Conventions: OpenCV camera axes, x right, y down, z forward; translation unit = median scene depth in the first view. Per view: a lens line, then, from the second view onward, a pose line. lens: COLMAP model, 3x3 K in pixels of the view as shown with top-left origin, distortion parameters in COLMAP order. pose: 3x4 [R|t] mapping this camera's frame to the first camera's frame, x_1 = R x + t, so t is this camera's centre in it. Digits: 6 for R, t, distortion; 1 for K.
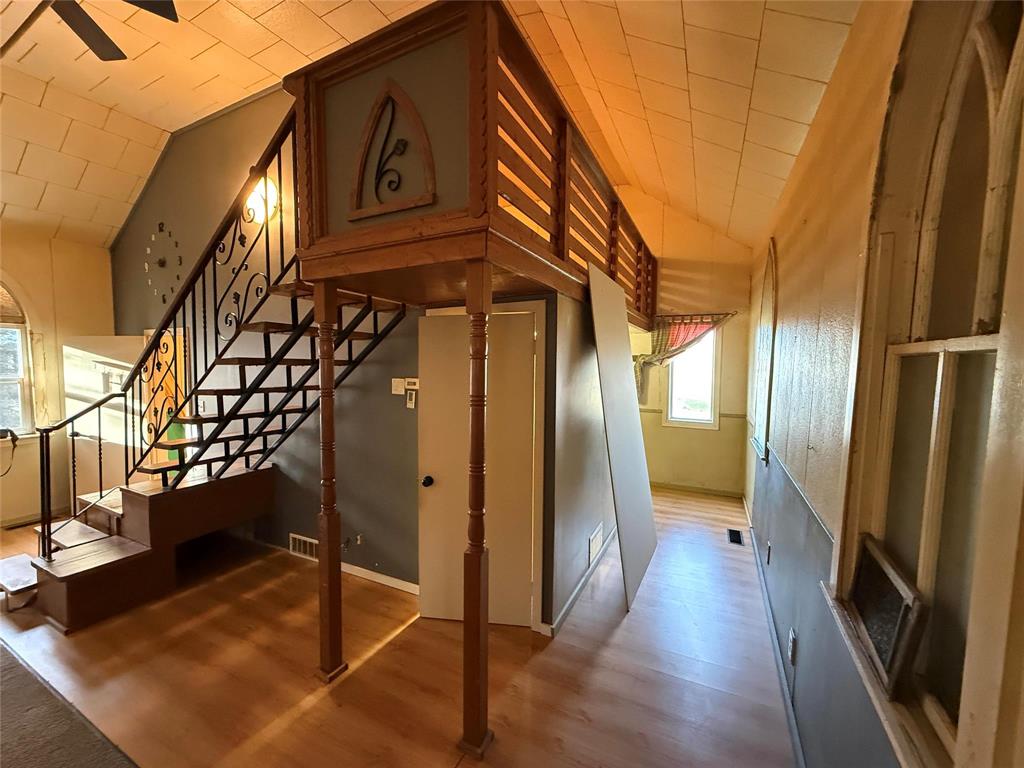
lens RADIAL K [[406.5, 0, 510.5], [0, 406.5, 388.3], [0, 0, 1]] dist [-0.000697, -0.000209]
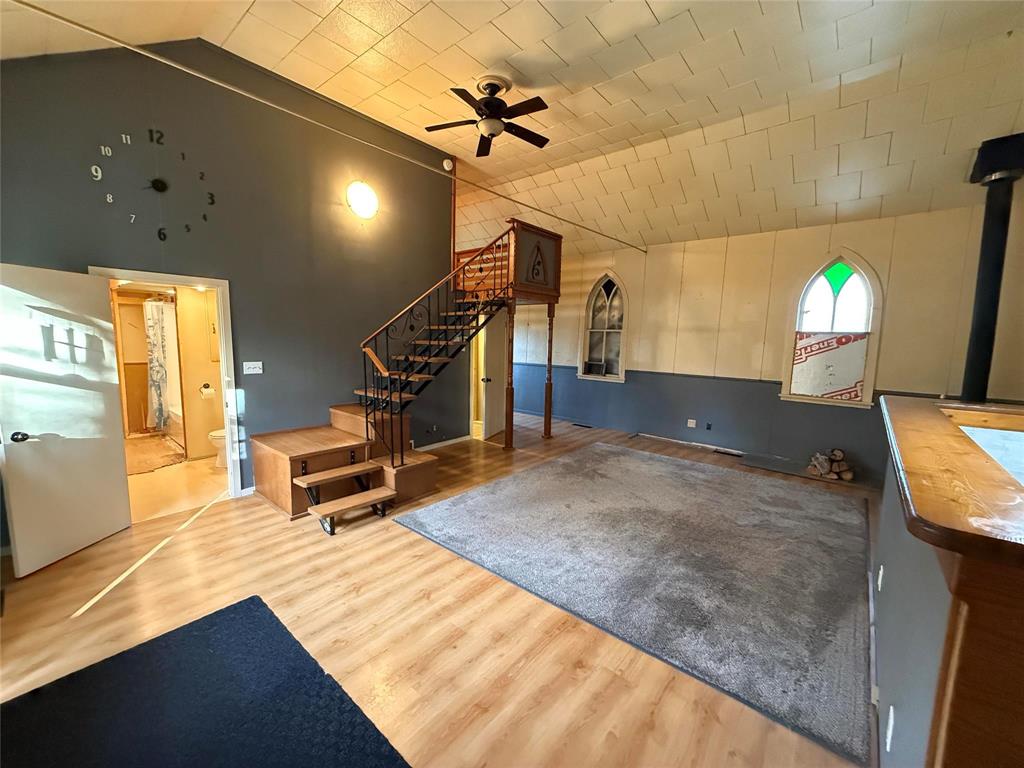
lens RADIAL K [[406.5, 0, 509.6], [0, 406.5, 385.0], [0, 0, 1]] dist [-0.000697, -0.000209]
pose [[0.242130, -0.113552, 0.963576, -1.426468], [0.039704, 0.993456, 0.107096, 0.006012], [-0.969431, 0.012326, 0.245053, 0.178635]]
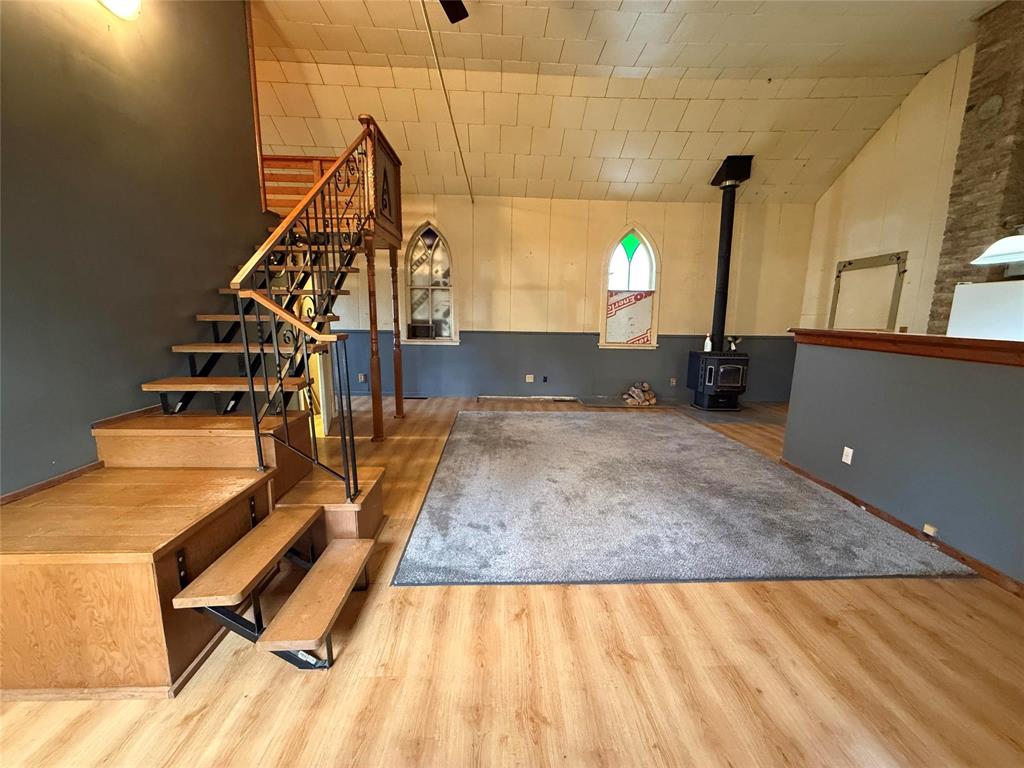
lens RADIAL K [[406.5, 0, 508.5], [0, 406.5, 384.7], [0, 0, 1]] dist [-0.000697, -0.000209]
pose [[-0.473539, -0.164612, 0.865254, -1.181457], [0.038992, 0.977499, 0.207306, 0.026904], [-0.879909, 0.131906, -0.456465, 0.651042]]
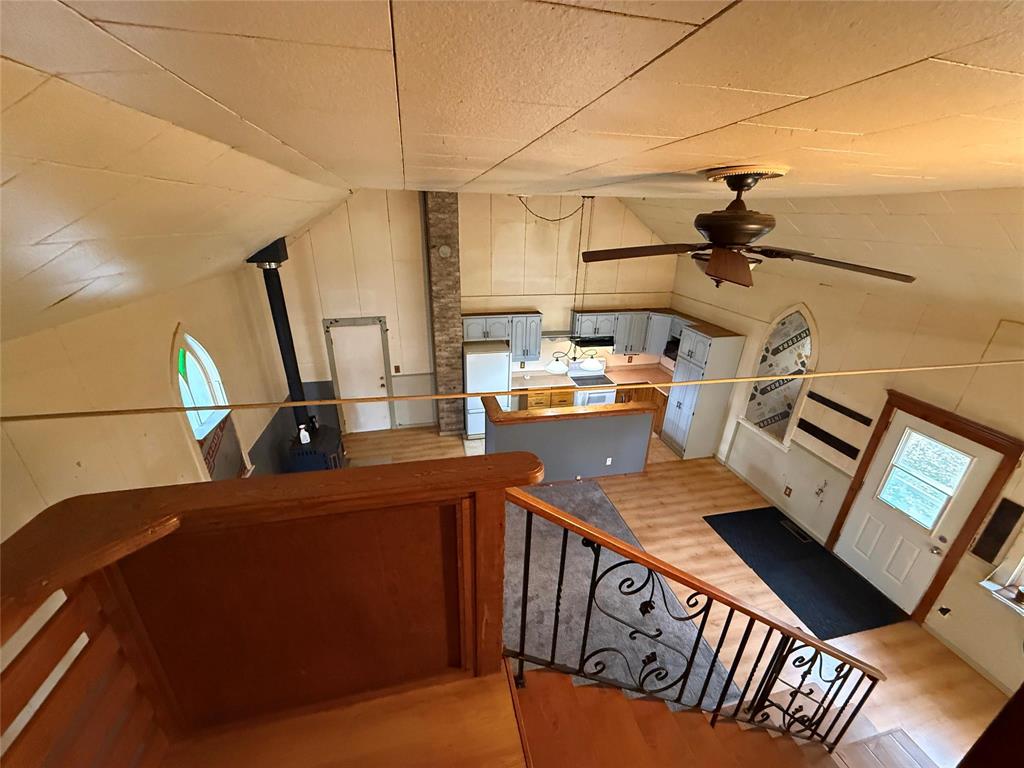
lens RADIAL K [[406.5, 0, 510.3], [0, 406.5, 384.8], [0, 0, 1]] dist [-0.000697, -0.000209]
pose [[-0.768065, 0.224283, -0.599811, -0.088258], [-0.068648, 0.902425, 0.425342, -0.501032], [0.636682, 0.367866, -0.677725, 0.610571]]
